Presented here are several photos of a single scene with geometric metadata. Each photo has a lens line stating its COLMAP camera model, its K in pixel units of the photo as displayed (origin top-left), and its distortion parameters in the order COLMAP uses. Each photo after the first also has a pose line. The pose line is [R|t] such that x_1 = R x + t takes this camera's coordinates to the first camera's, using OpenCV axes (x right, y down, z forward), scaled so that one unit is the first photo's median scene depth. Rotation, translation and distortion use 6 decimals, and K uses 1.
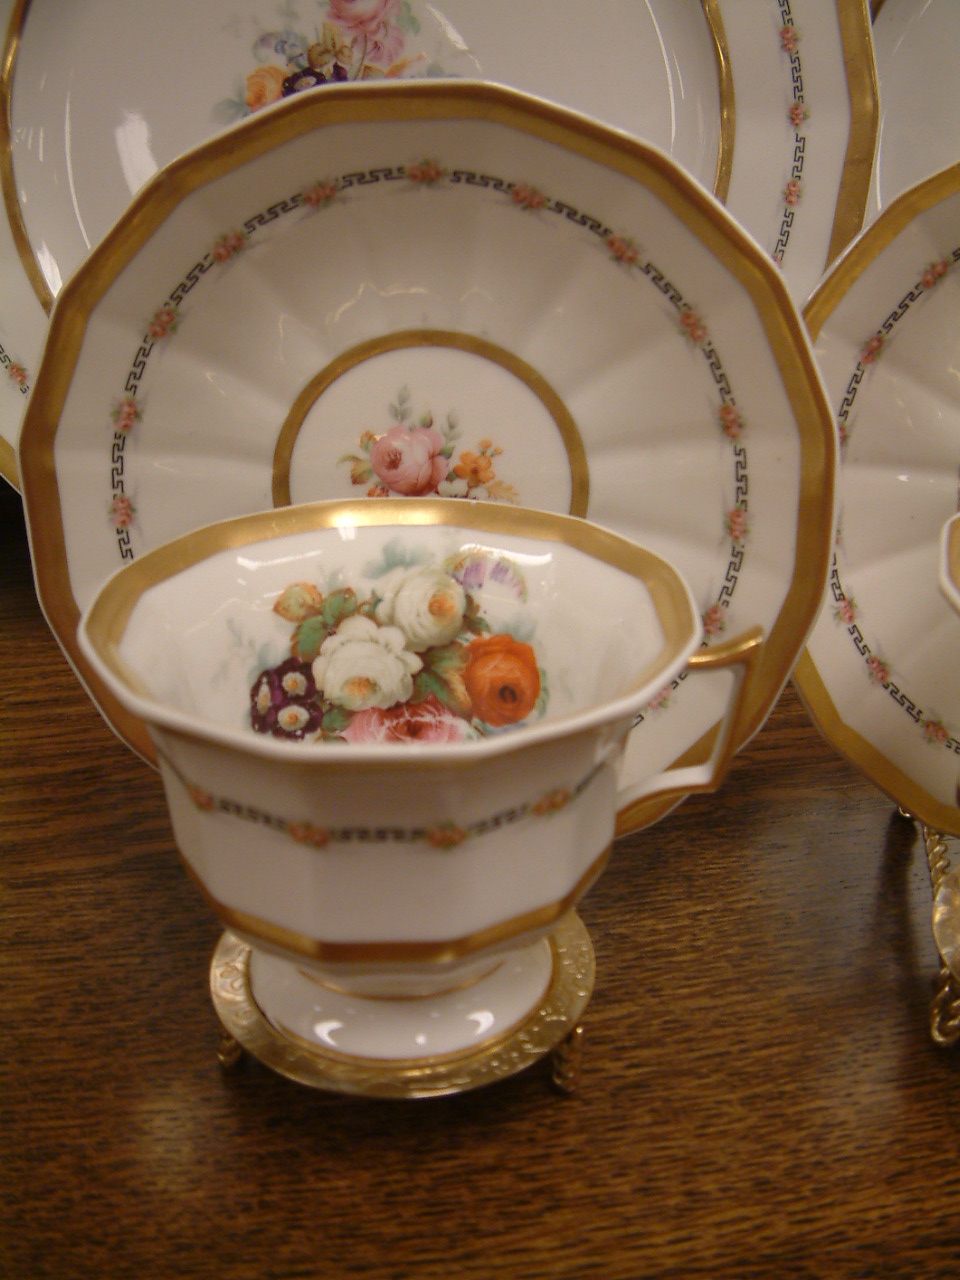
lens RADIAL K [[1332.8, 0, 480.0], [0, 1332.8, 640.0], [0, 0, 1]] dist [-0.231681, 0.174275]
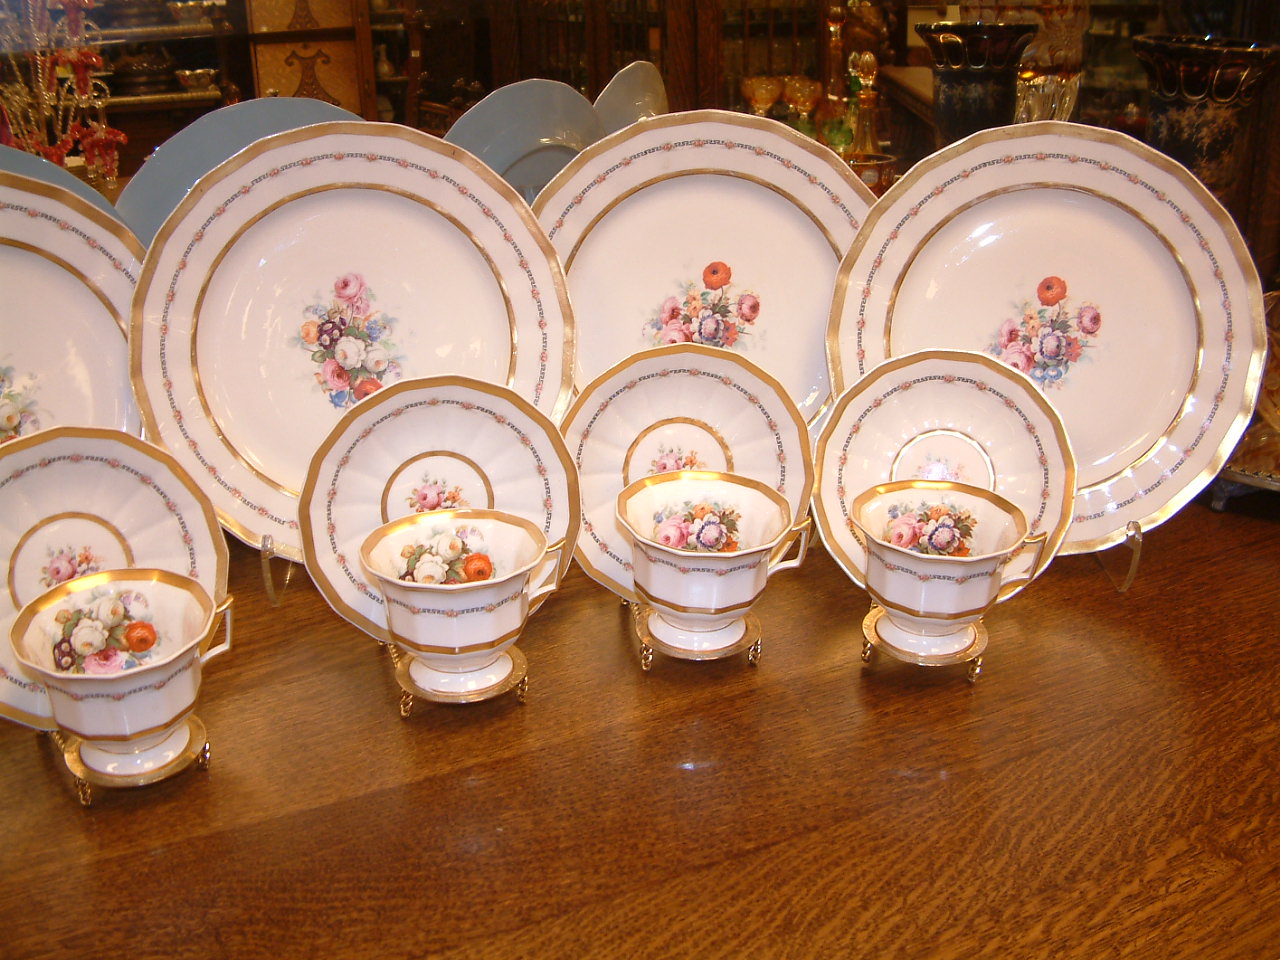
lens RADIAL K [[1332.8, 0, 590.5], [0, 1332.8, 477.0], [0, 0, 1]] dist [-0.231681, 0.174275]
pose [[0.952122, -0.130446, 0.276491, -0.420698], [0.150367, 0.987261, -0.052023, 0.016996], [-0.266182, 0.091107, 0.959607, -1.496106]]
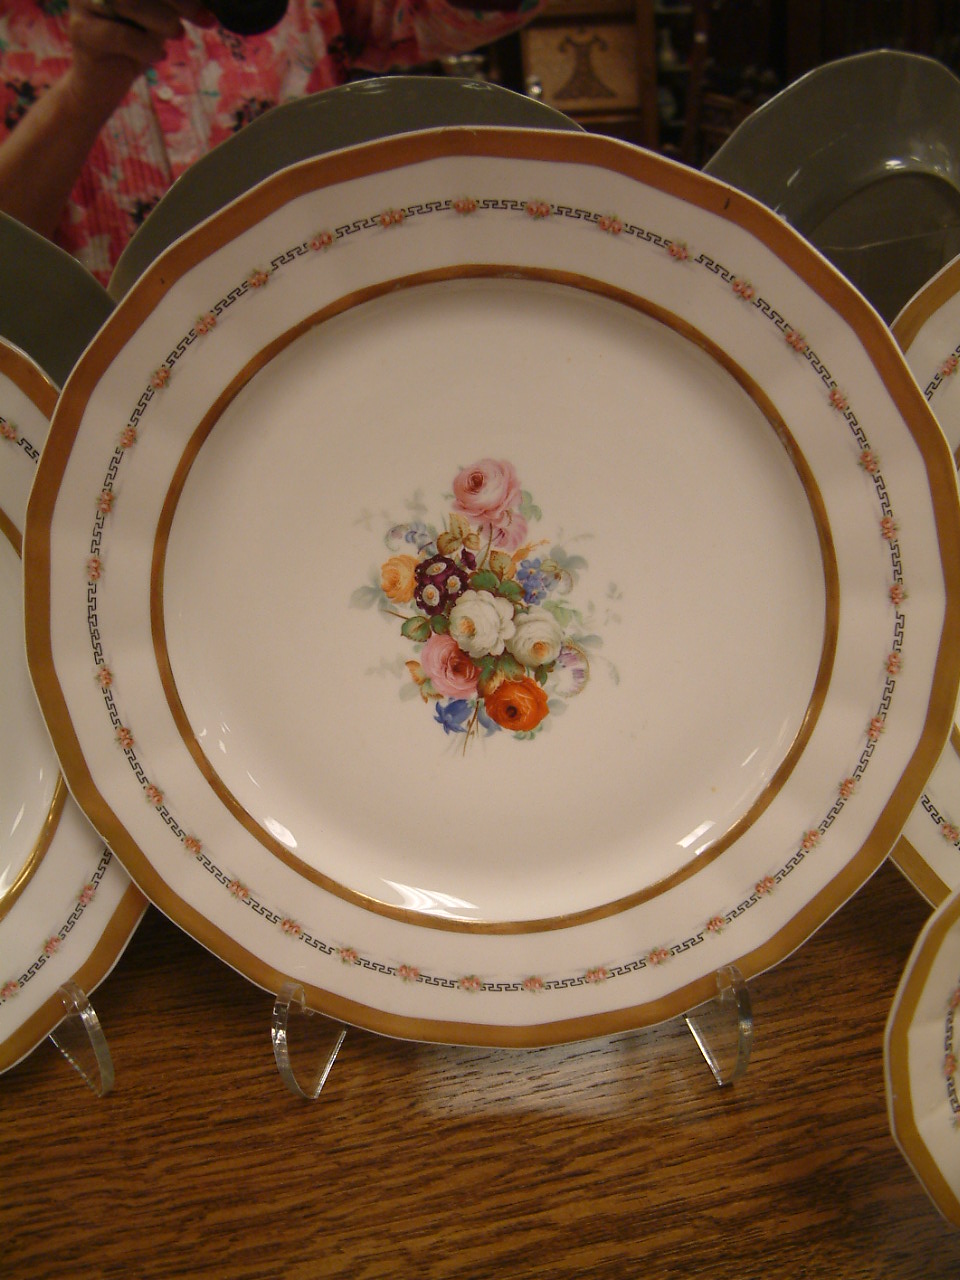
lens RADIAL K [[1332.8, 0, 480.0], [0, 1332.8, 640.0], [0, 0, 1]] dist [-0.231681, 0.174275]
pose [[0.997544, -0.069487, -0.008849, -0.107245], [0.069778, 0.996818, 0.038537, -0.472330], [0.006143, -0.039060, 0.999218, -0.128303]]
